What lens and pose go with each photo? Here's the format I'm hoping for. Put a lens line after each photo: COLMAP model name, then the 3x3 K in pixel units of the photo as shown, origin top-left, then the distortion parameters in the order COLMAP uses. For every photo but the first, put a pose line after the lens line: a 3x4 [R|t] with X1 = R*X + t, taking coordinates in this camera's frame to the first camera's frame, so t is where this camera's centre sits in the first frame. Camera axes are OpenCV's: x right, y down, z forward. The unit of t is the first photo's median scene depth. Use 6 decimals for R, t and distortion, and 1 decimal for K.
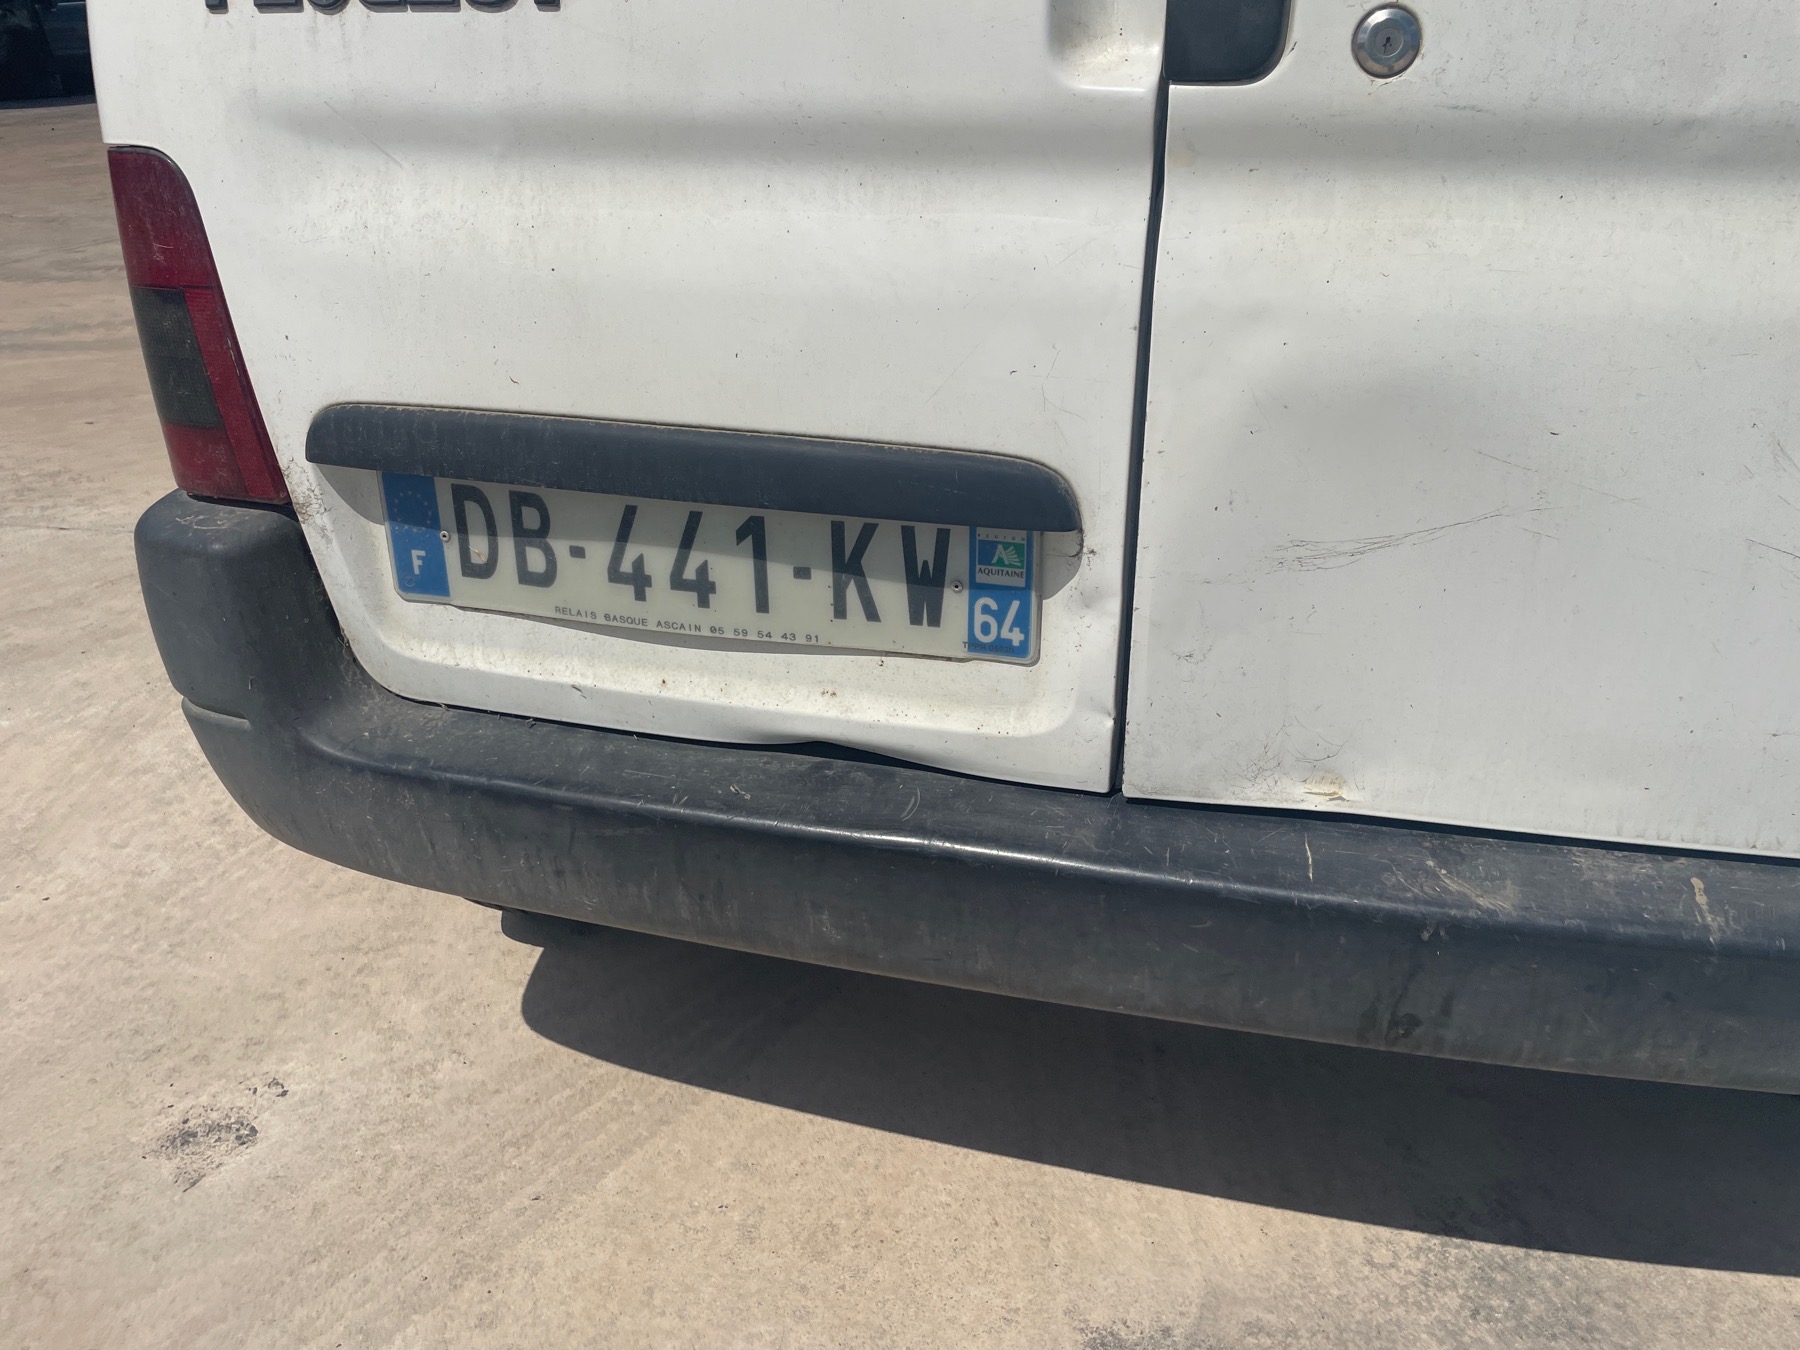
lens RADIAL K [[1390.6, 0, 900.0], [0, 1390.6, 675.0], [0, 0, 1]] dist [0.064343, -0.085953]
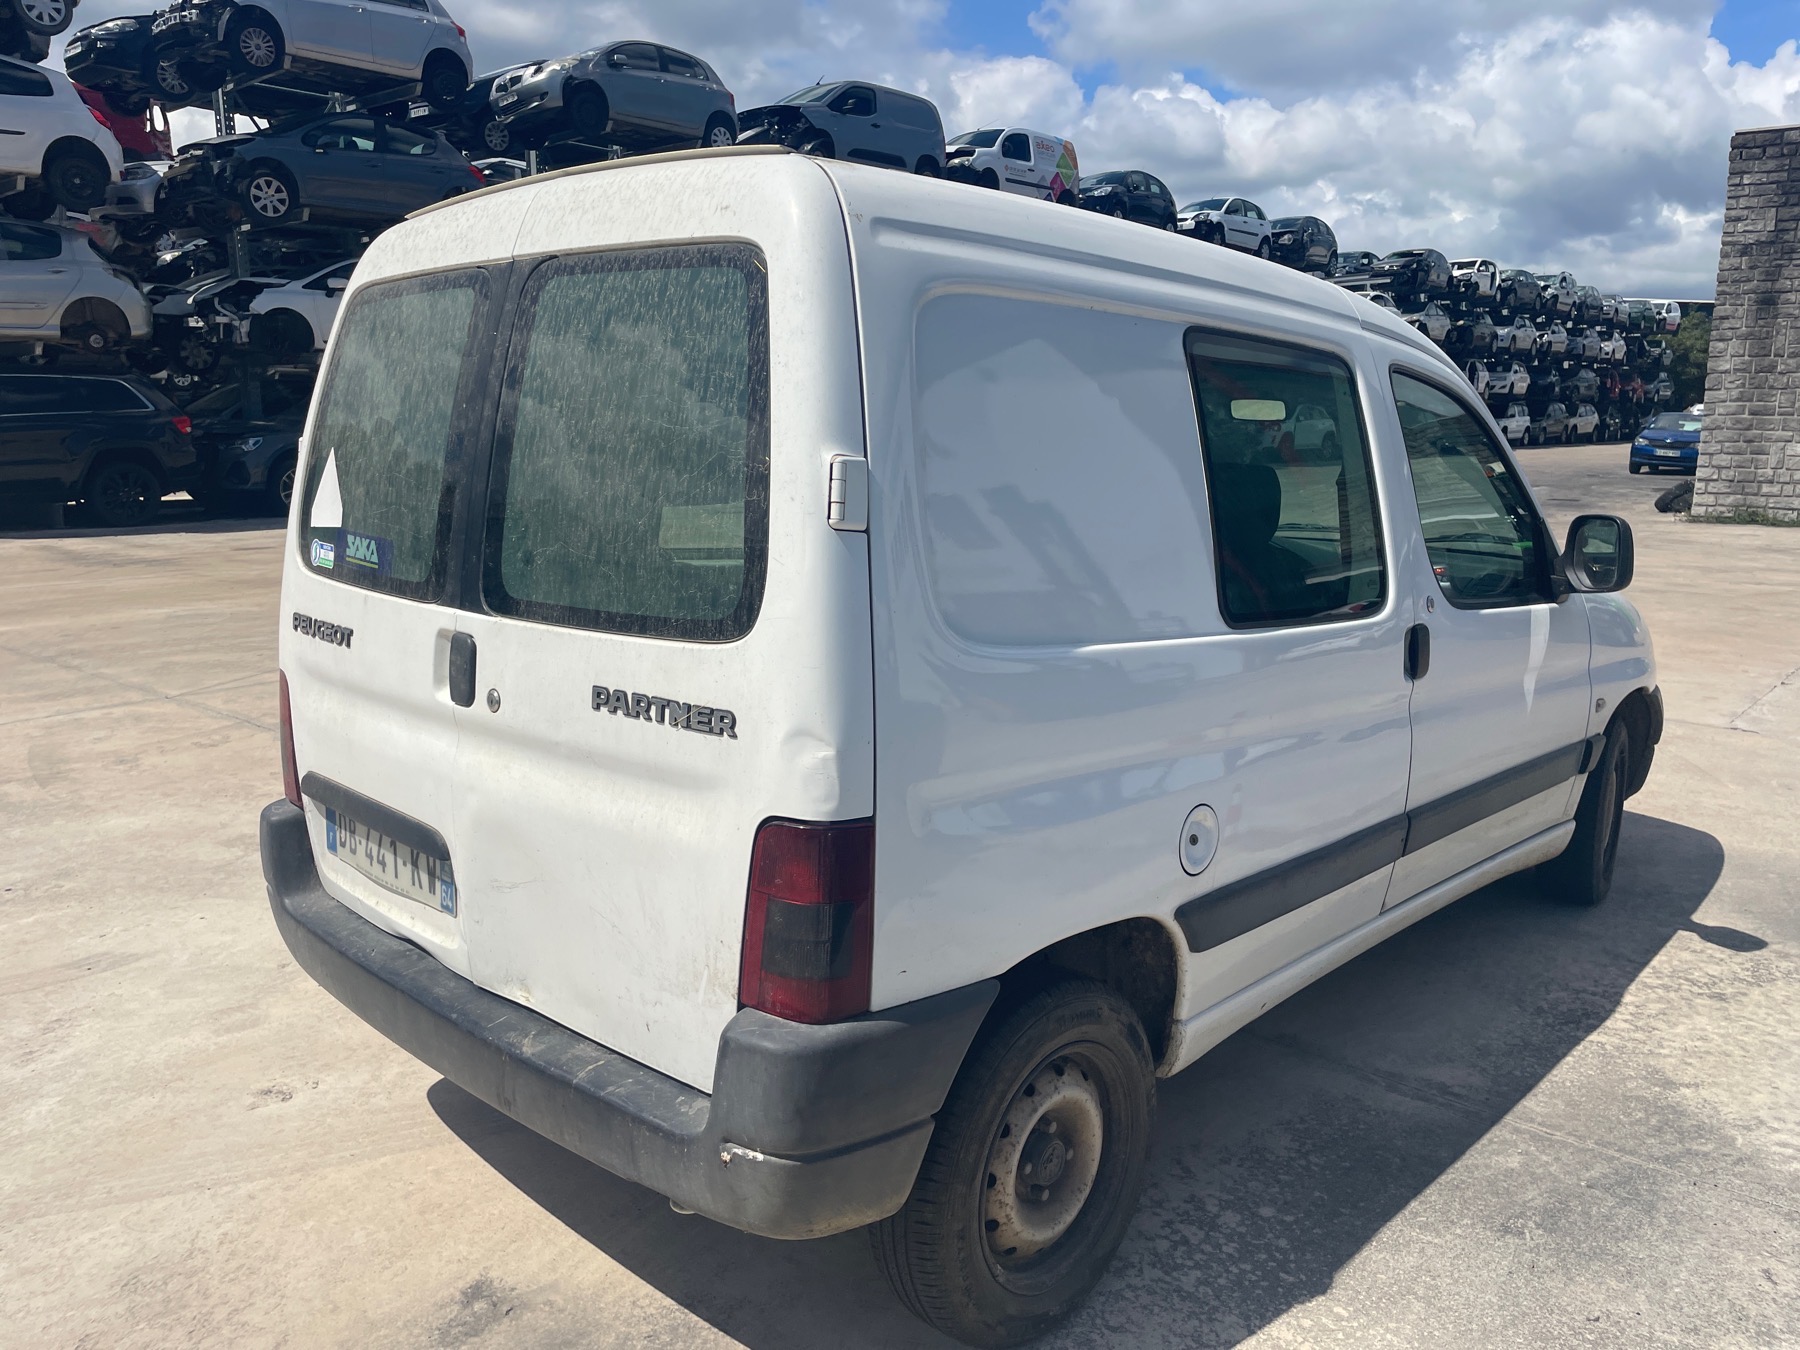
lens RADIAL K [[1390.6, 0, 900.0], [0, 1390.6, 675.0], [0, 0, 1]] dist [0.064343, -0.085953]
pose [[0.866664, 0.099286, -0.488913, 1.760367], [-0.215056, 0.958620, -0.186543, -0.114244], [0.450161, 0.266814, 0.852153, -0.743452]]
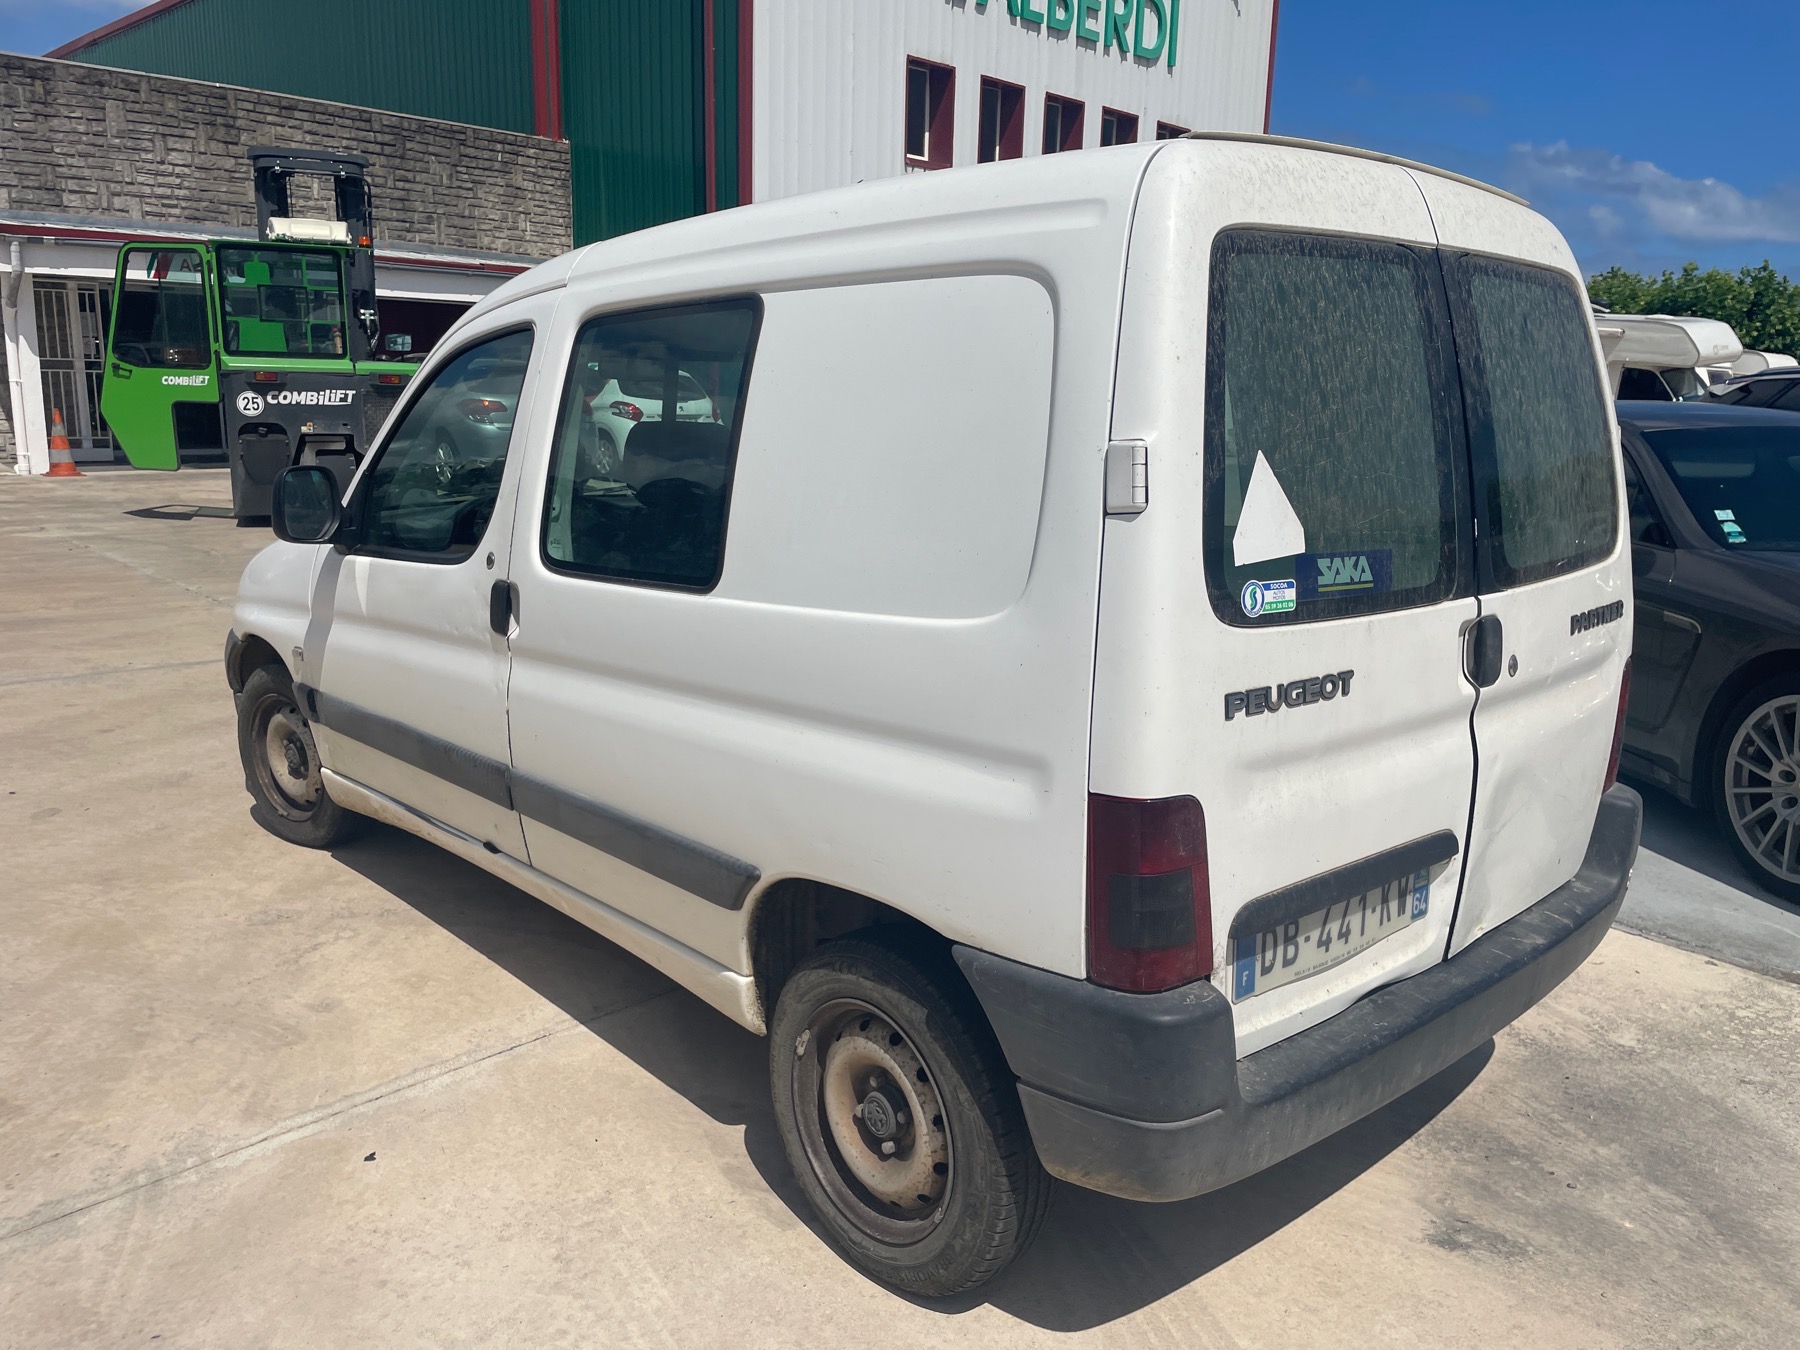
lens RADIAL K [[1390.6, 0, 900.0], [0, 1390.6, 675.0], [0, 0, 1]] dist [0.064343, -0.085953]
pose [[0.545826, -0.161179, 0.822250, -2.105794], [0.330769, 0.943073, -0.034708, -0.560384], [-0.769848, 0.290920, 0.568067, 0.218492]]
